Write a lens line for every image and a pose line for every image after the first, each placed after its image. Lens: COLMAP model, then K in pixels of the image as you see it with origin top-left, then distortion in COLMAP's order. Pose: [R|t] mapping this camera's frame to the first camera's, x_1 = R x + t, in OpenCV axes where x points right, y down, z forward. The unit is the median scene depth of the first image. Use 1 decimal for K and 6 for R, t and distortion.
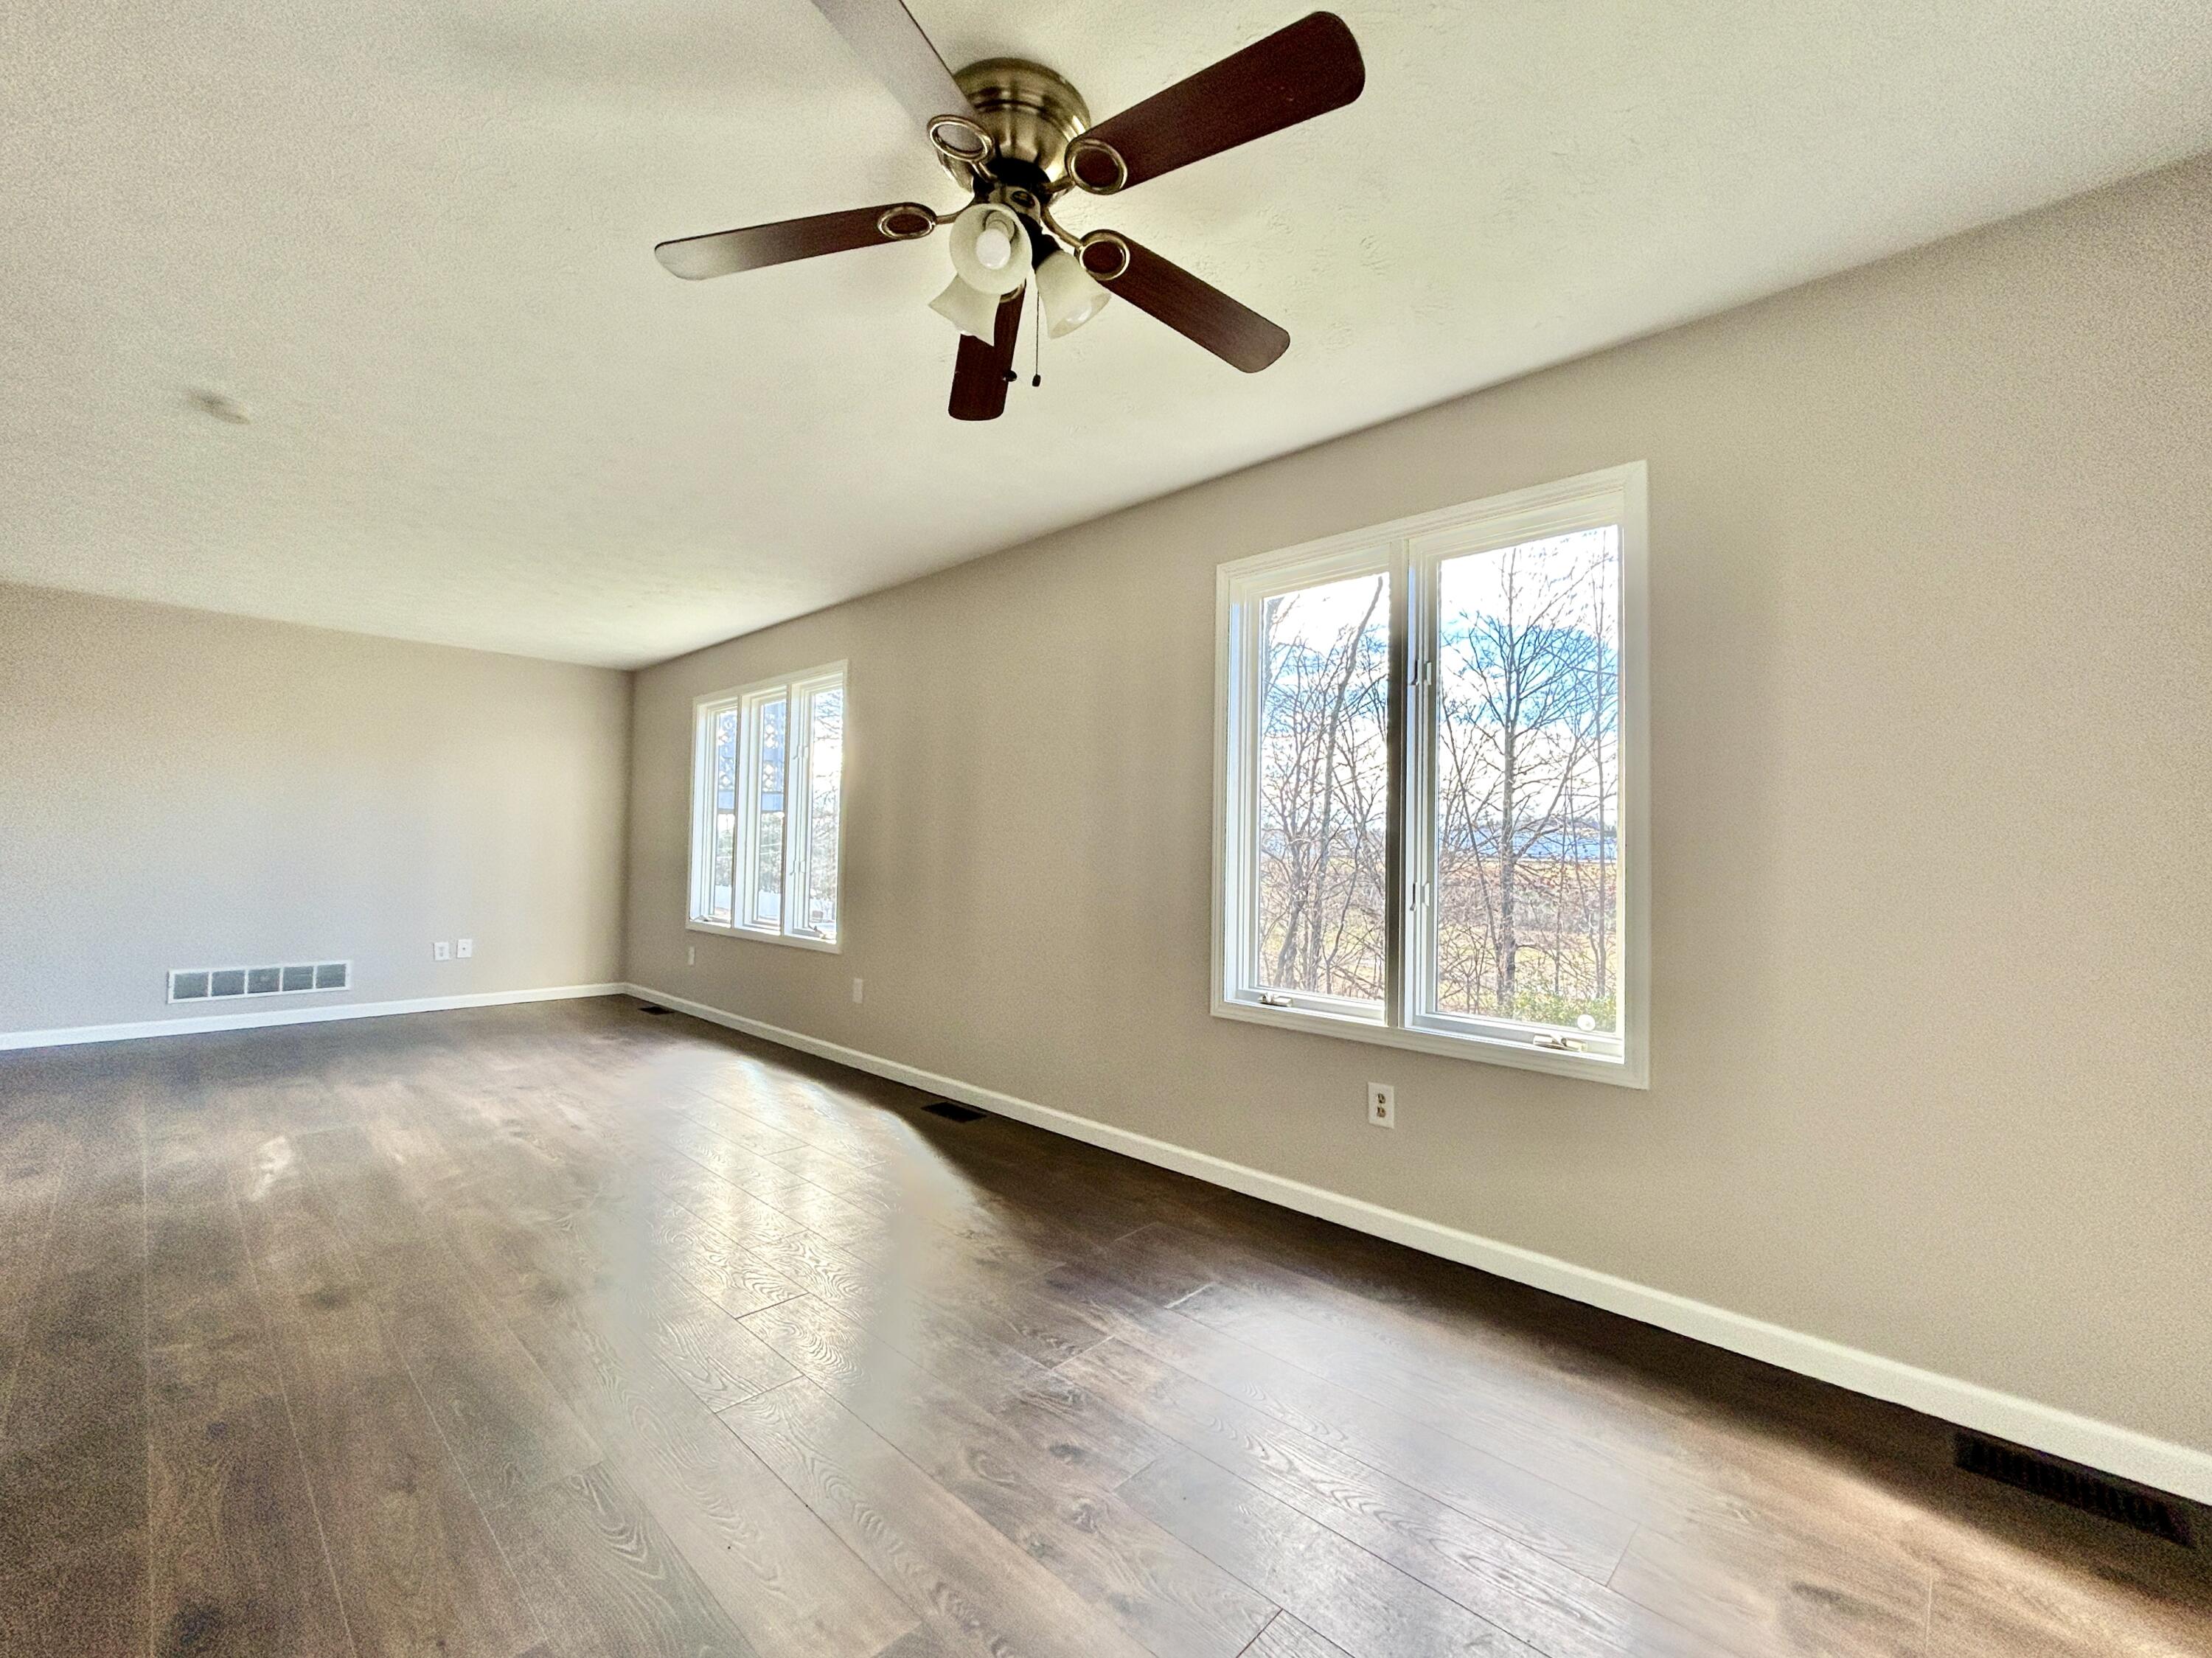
lens RADIAL K [[928.0, 0, 1106.0], [0, 928.0, 829.0], [0, 0, 1]] dist [0.000874, 0.000662]
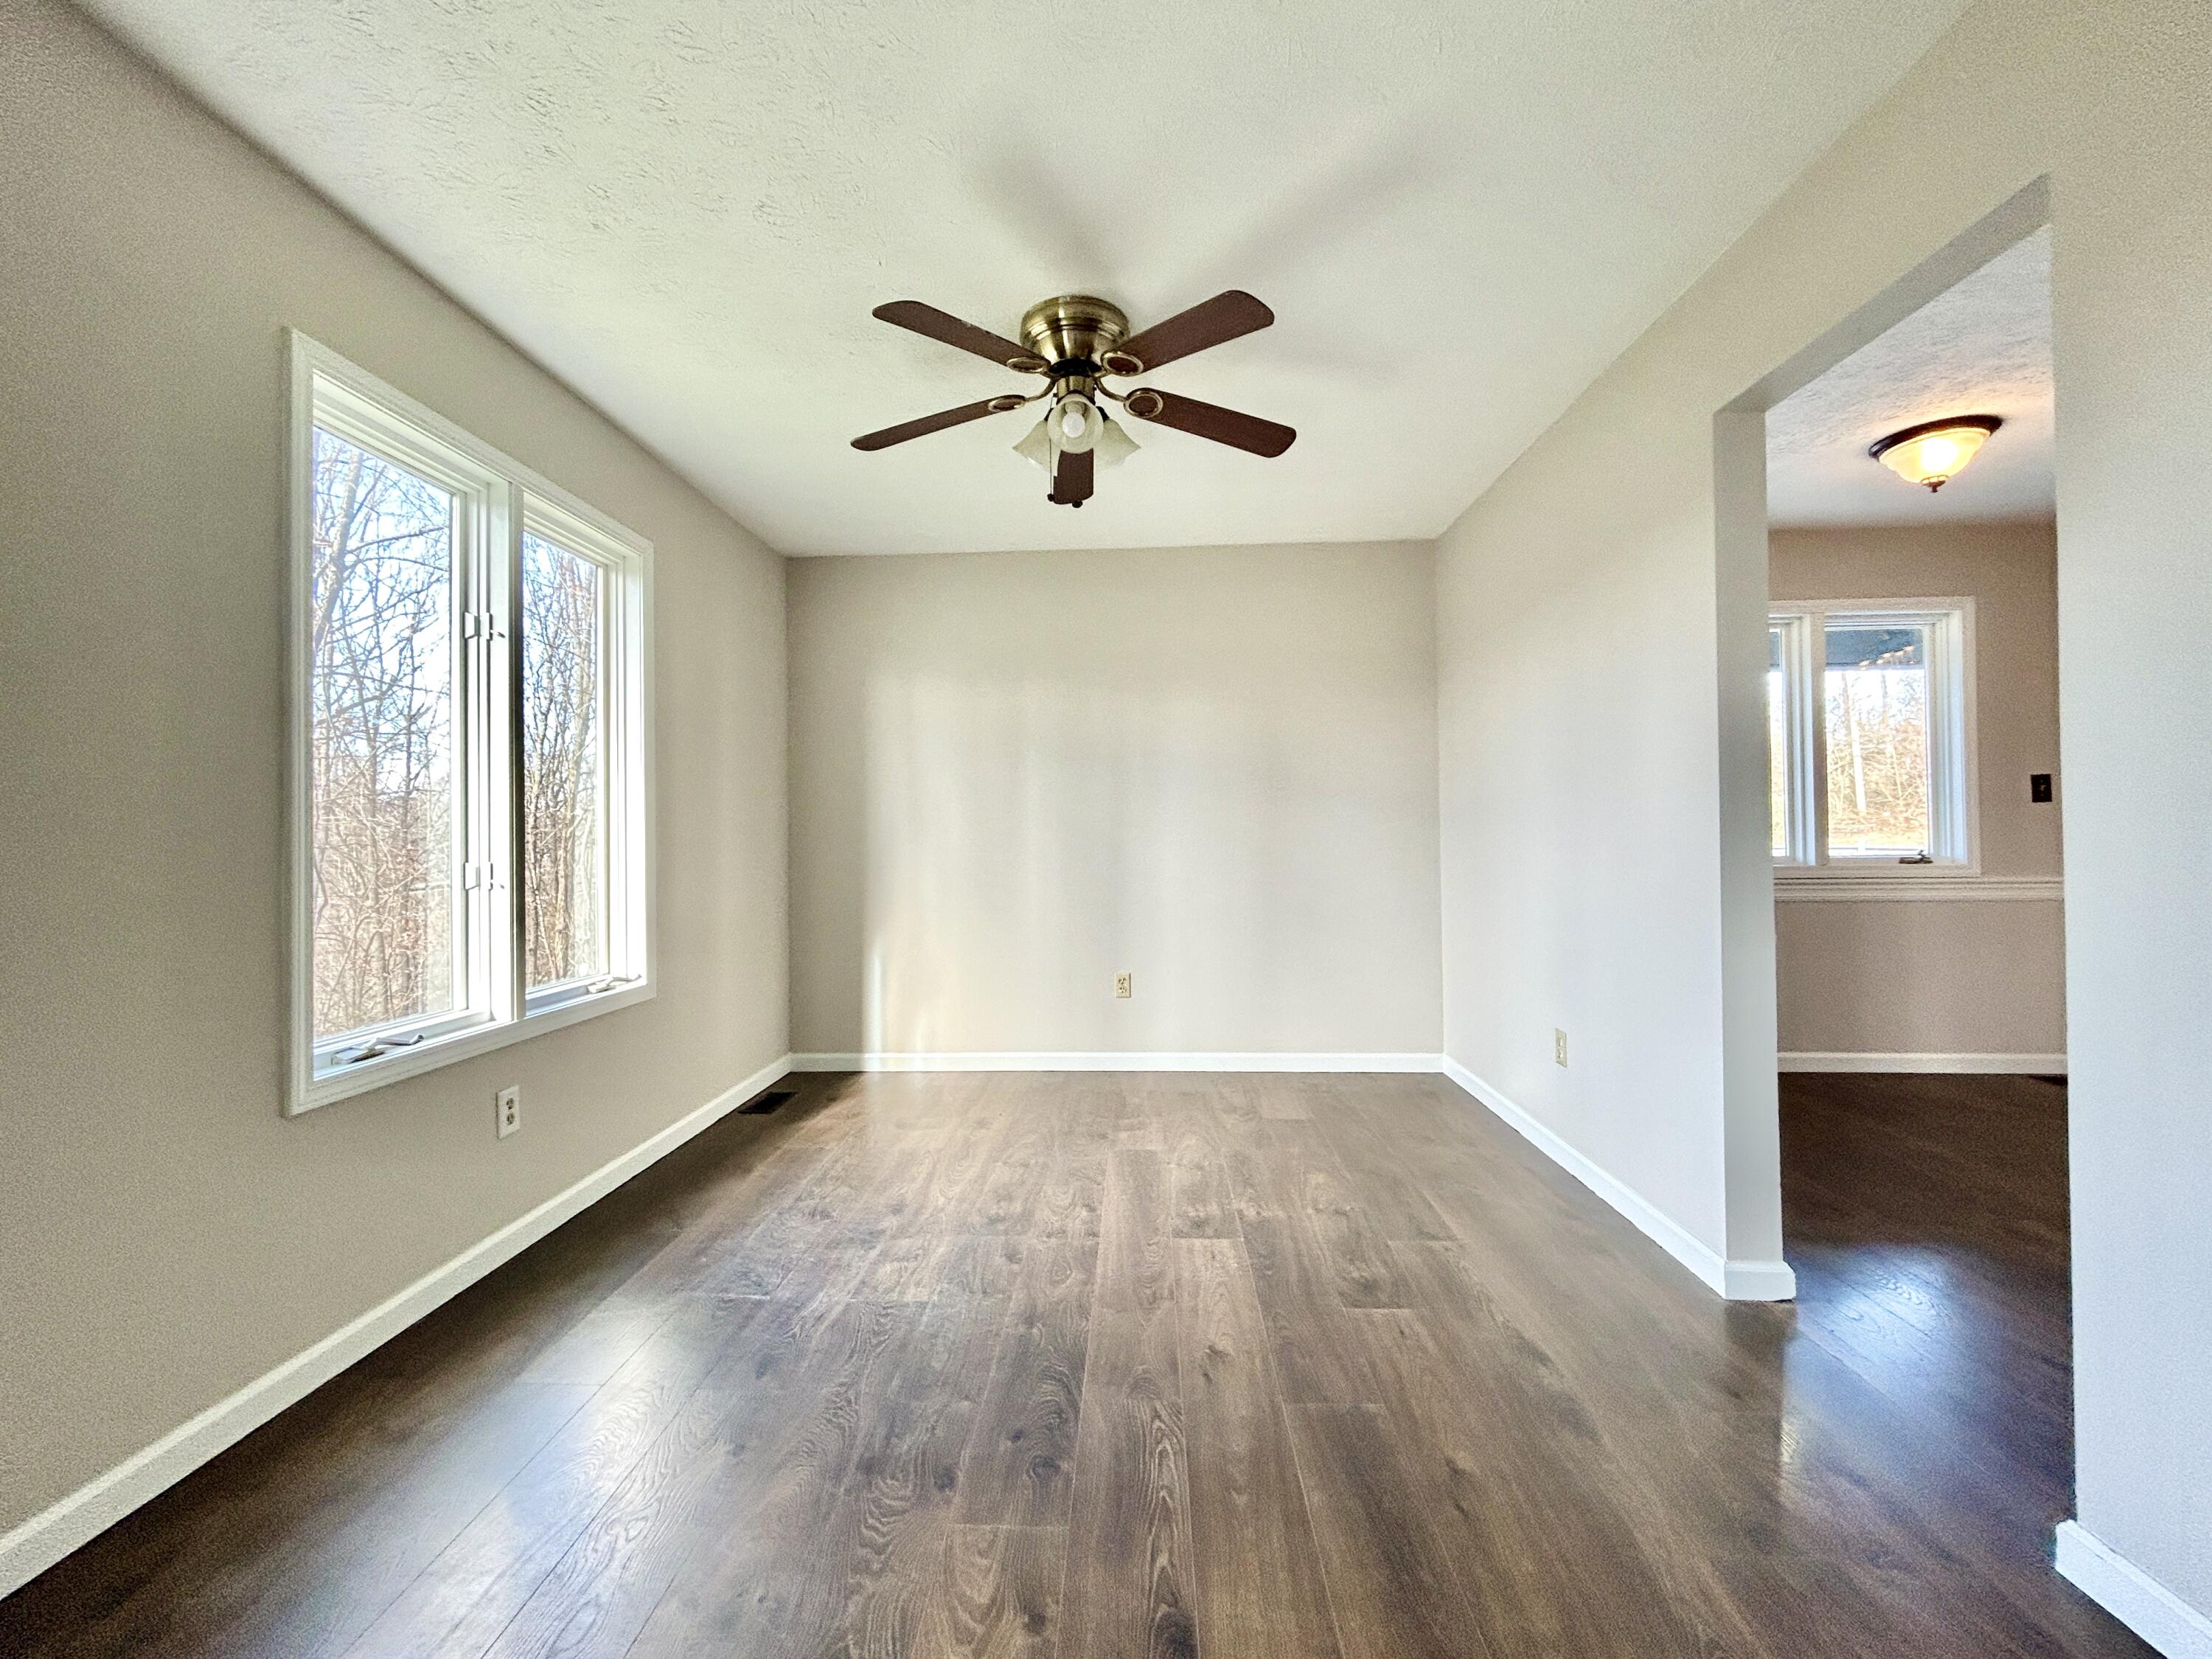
lens RADIAL K [[900.4, 0, 1097.4], [0, 900.4, 825.5], [0, 0, 1]] dist [-0.001686, 0.000673]
pose [[-0.652690, -0.000468, 0.757625, -0.551891], [-0.018449, 0.999713, -0.015276, 0.019219], [-0.757400, -0.023948, -0.652511, 0.866282]]
